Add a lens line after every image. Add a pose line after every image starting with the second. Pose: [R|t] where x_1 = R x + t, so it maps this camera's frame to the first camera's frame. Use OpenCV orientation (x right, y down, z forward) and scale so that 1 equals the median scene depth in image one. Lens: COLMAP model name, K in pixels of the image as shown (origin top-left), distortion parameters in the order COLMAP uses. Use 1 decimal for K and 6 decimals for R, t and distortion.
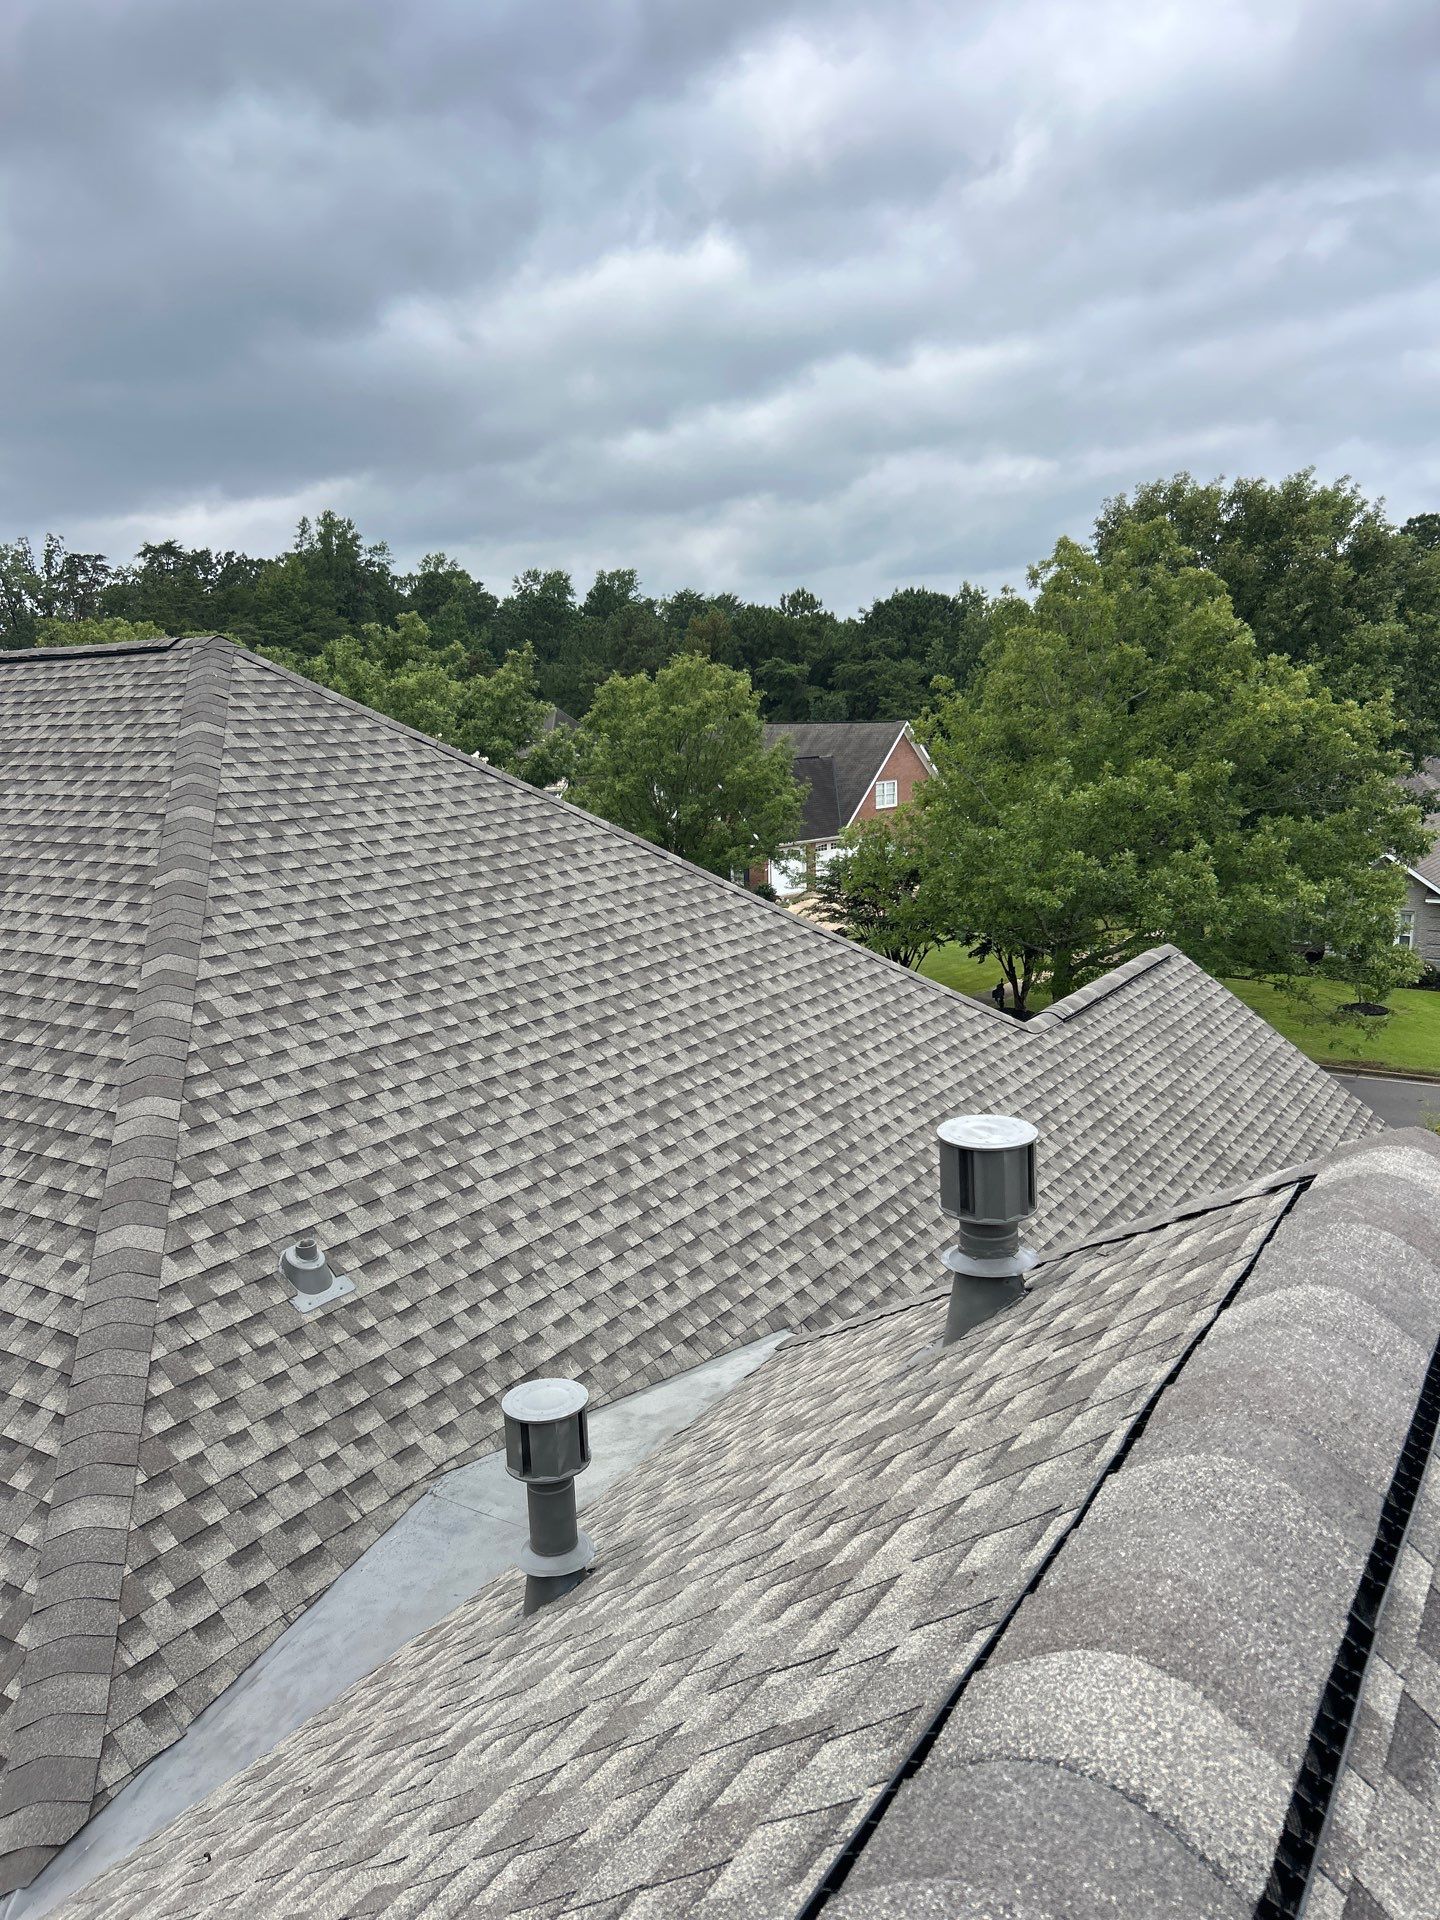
lens RADIAL K [[1455.2, 0, 751.4], [0, 1455.2, 938.1], [0, 0, 1]] dist [0.045919, -0.070702]
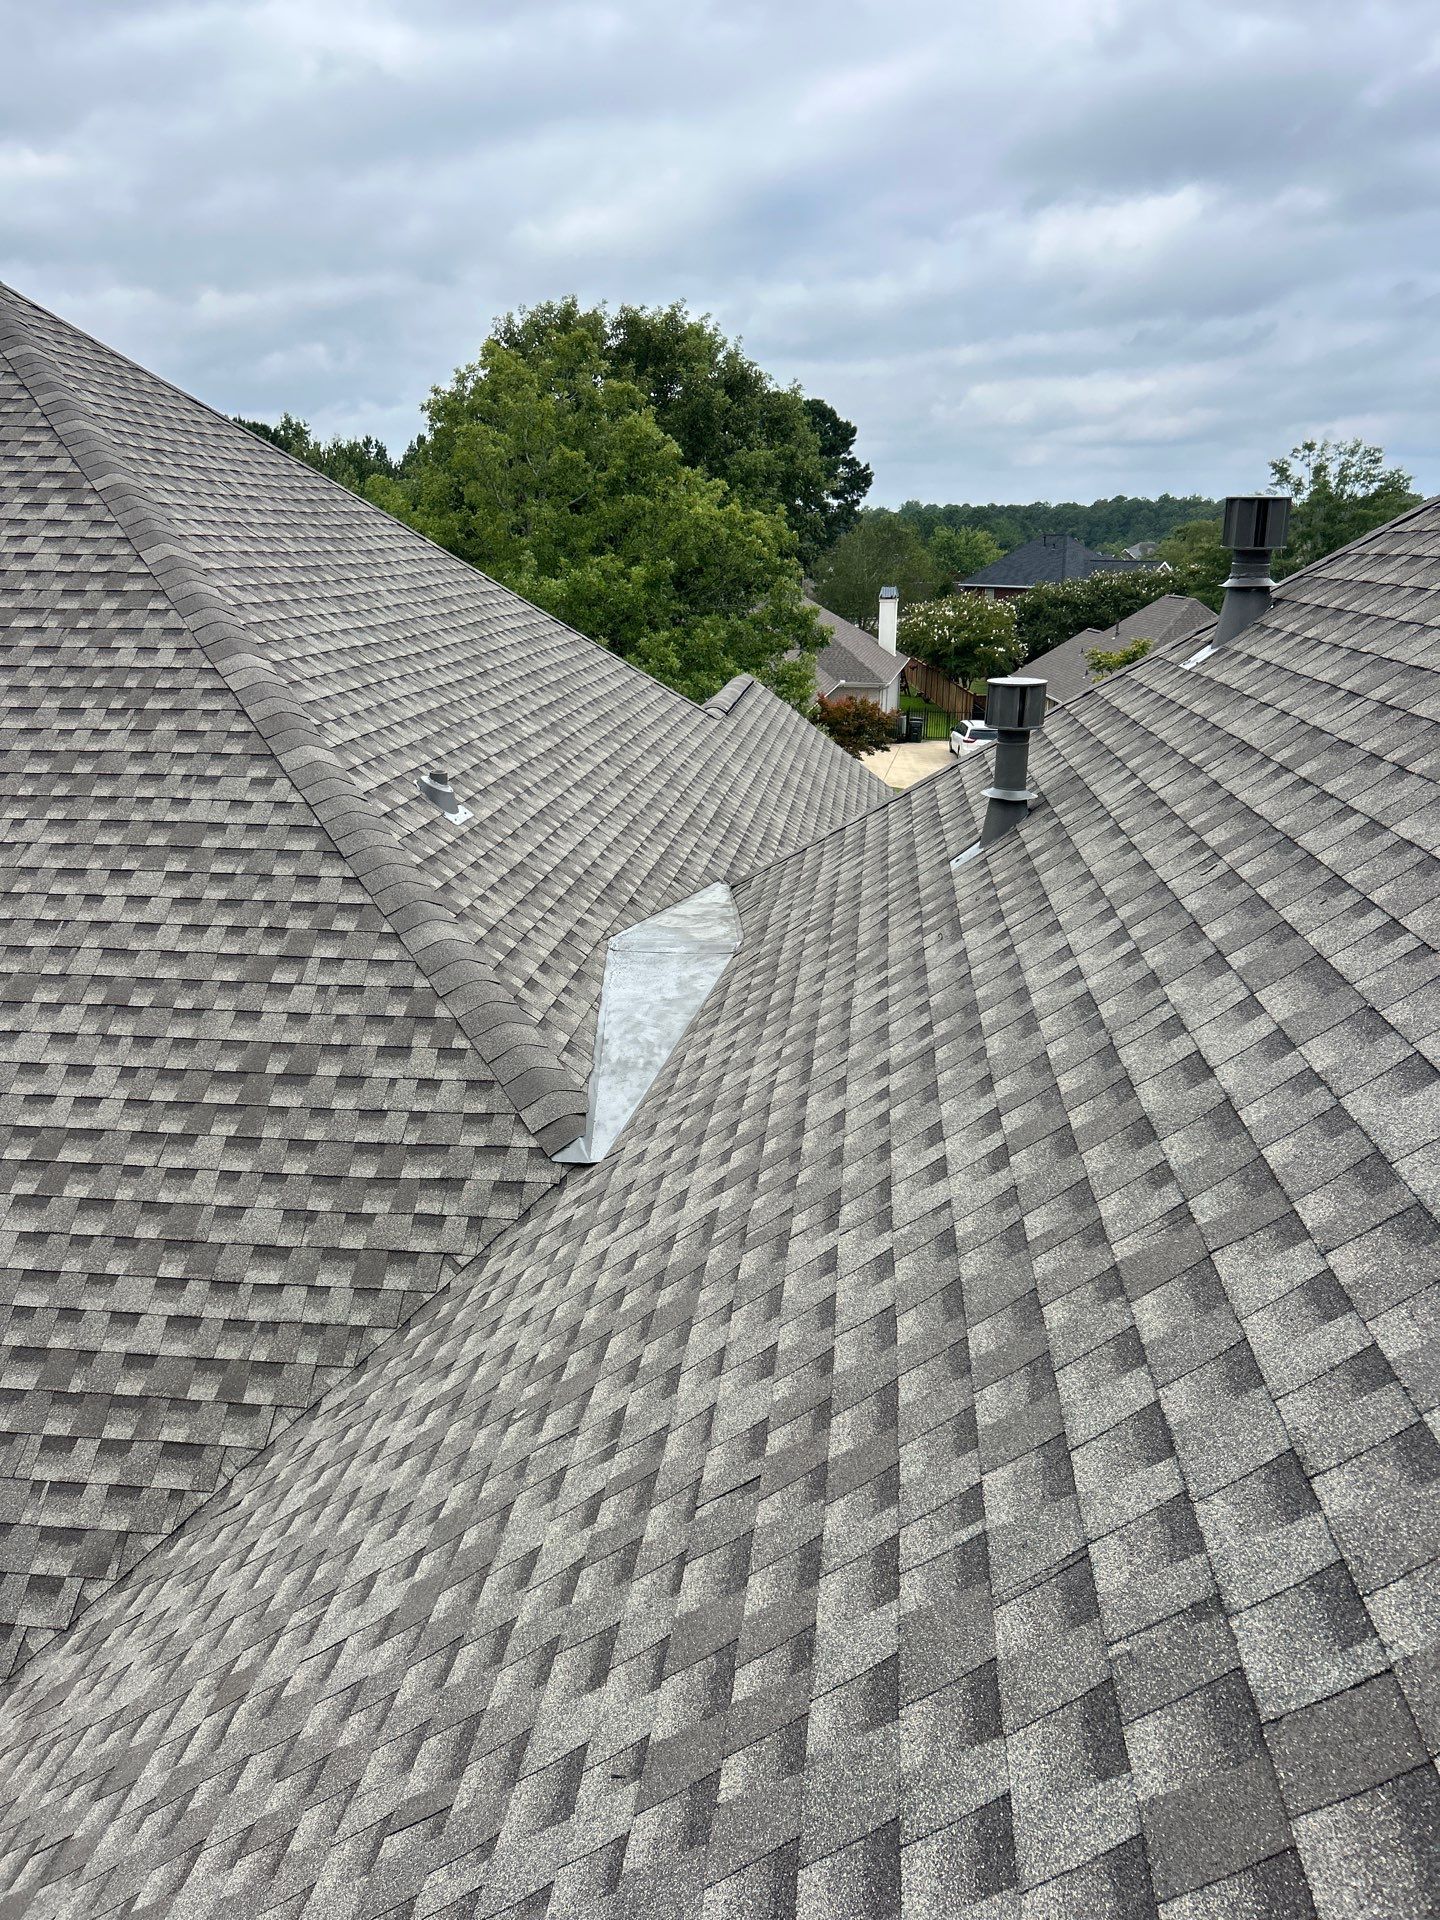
lens RADIAL K [[1427.9, 0, 685.1], [0, 1427.9, 963.6], [0, 0, 1]] dist [0.059052, -0.067829]
pose [[0.910192, -0.089824, 0.404329, -0.483487], [0.043776, 0.991596, 0.121745, 0.188265], [-0.411867, -0.093111, 0.906474, -0.080589]]
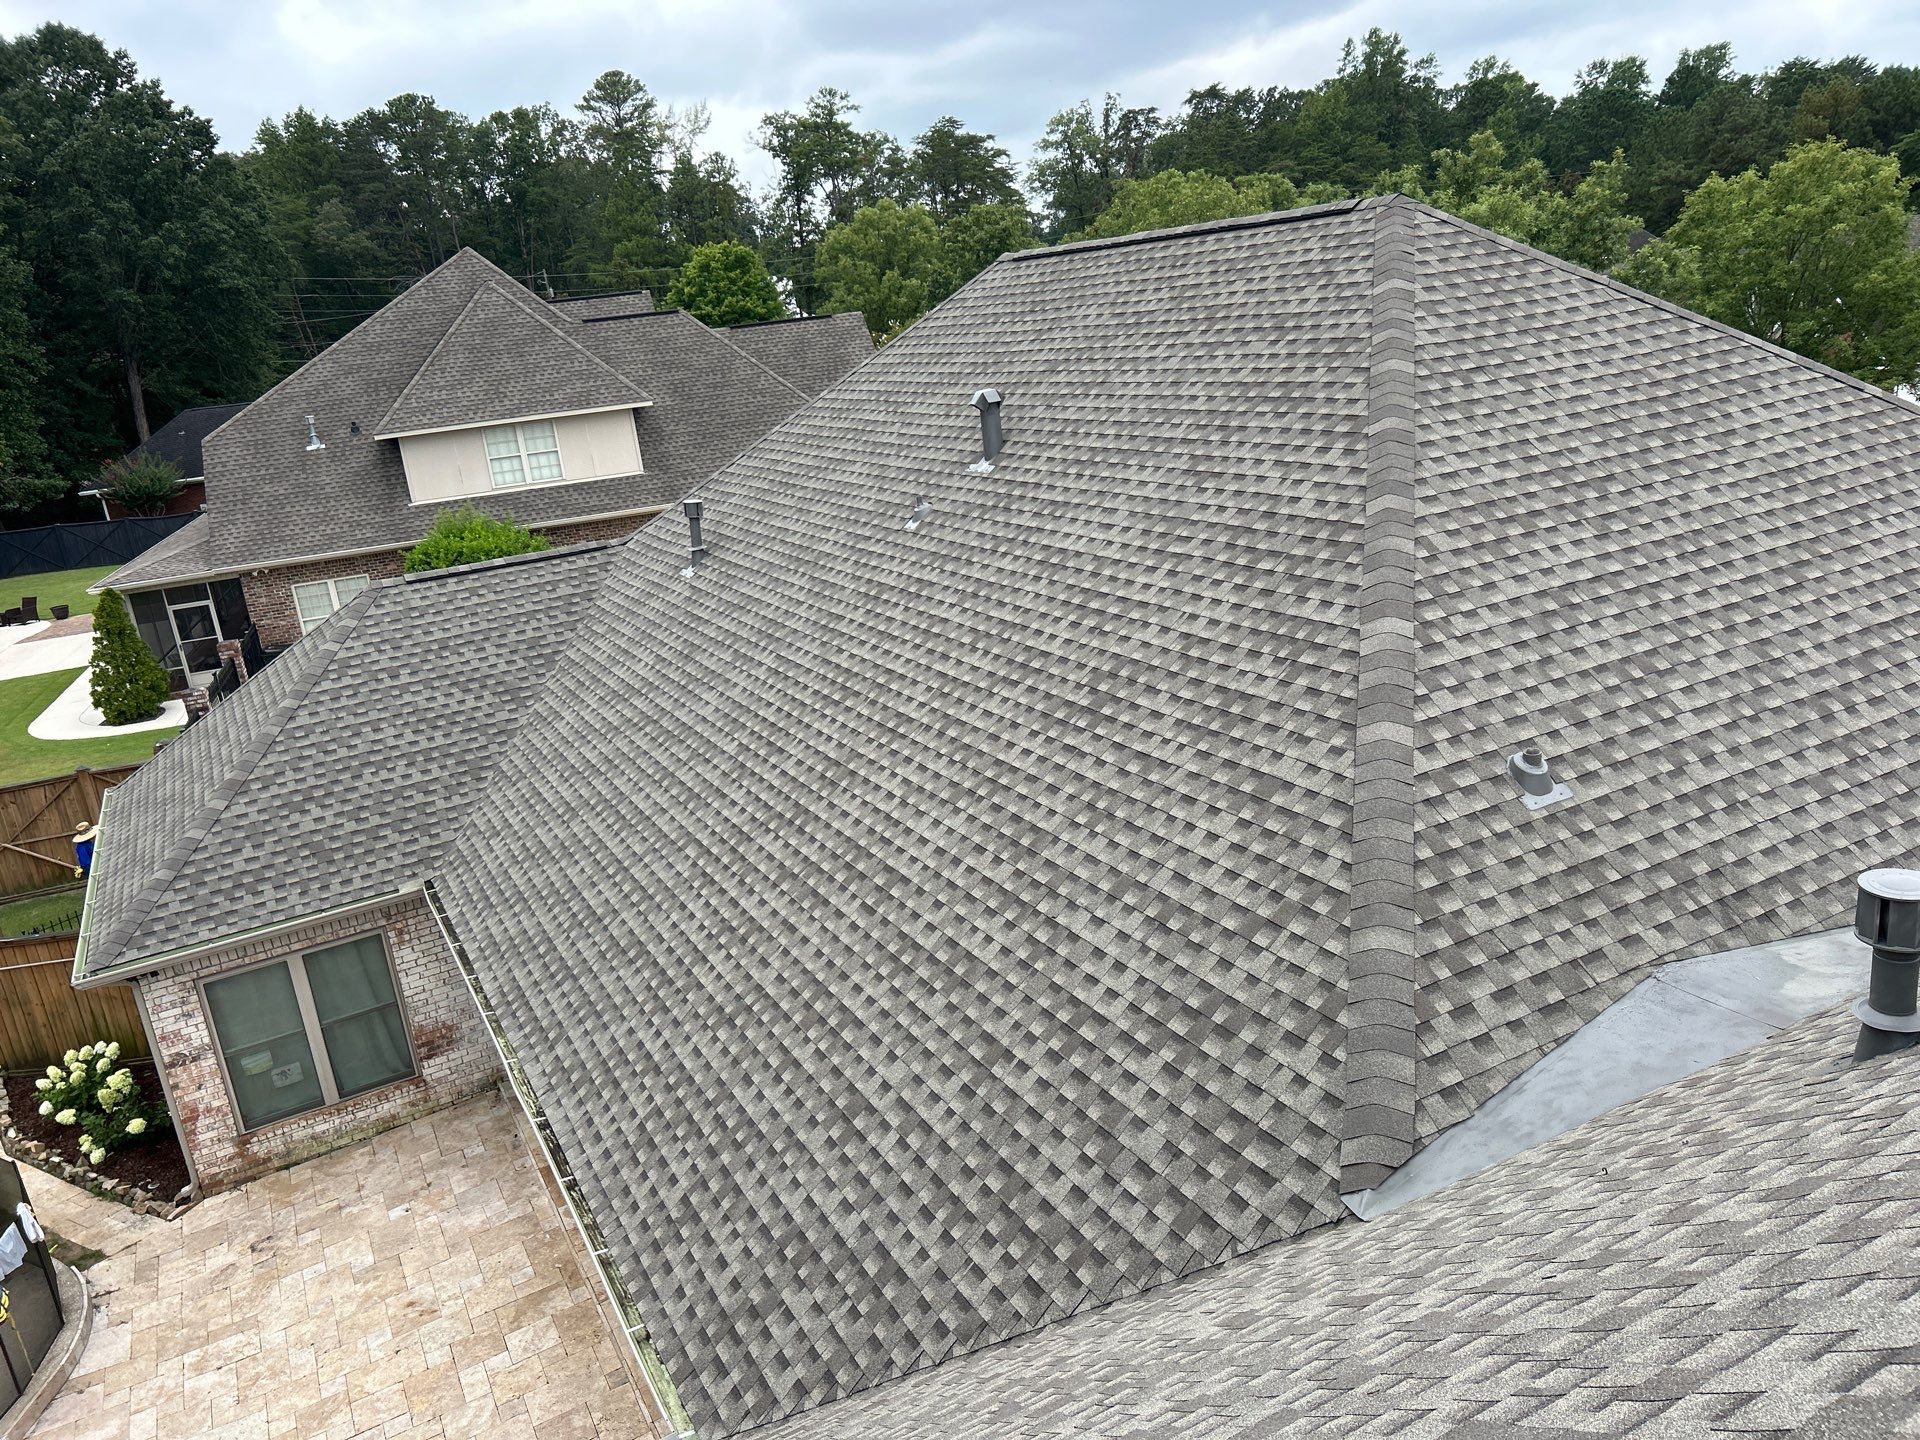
lens RADIAL K [[1447.6, 0, 960.7], [0, 1447.6, 714.9], [0, 0, 1]] dist [0.047198, -0.063775]
pose [[0.860239, 0.081588, -0.503321, -0.097152], [-0.000595, 0.987275, 0.159020, 0.000396], [0.509890, -0.136496, 0.849342, -0.150645]]
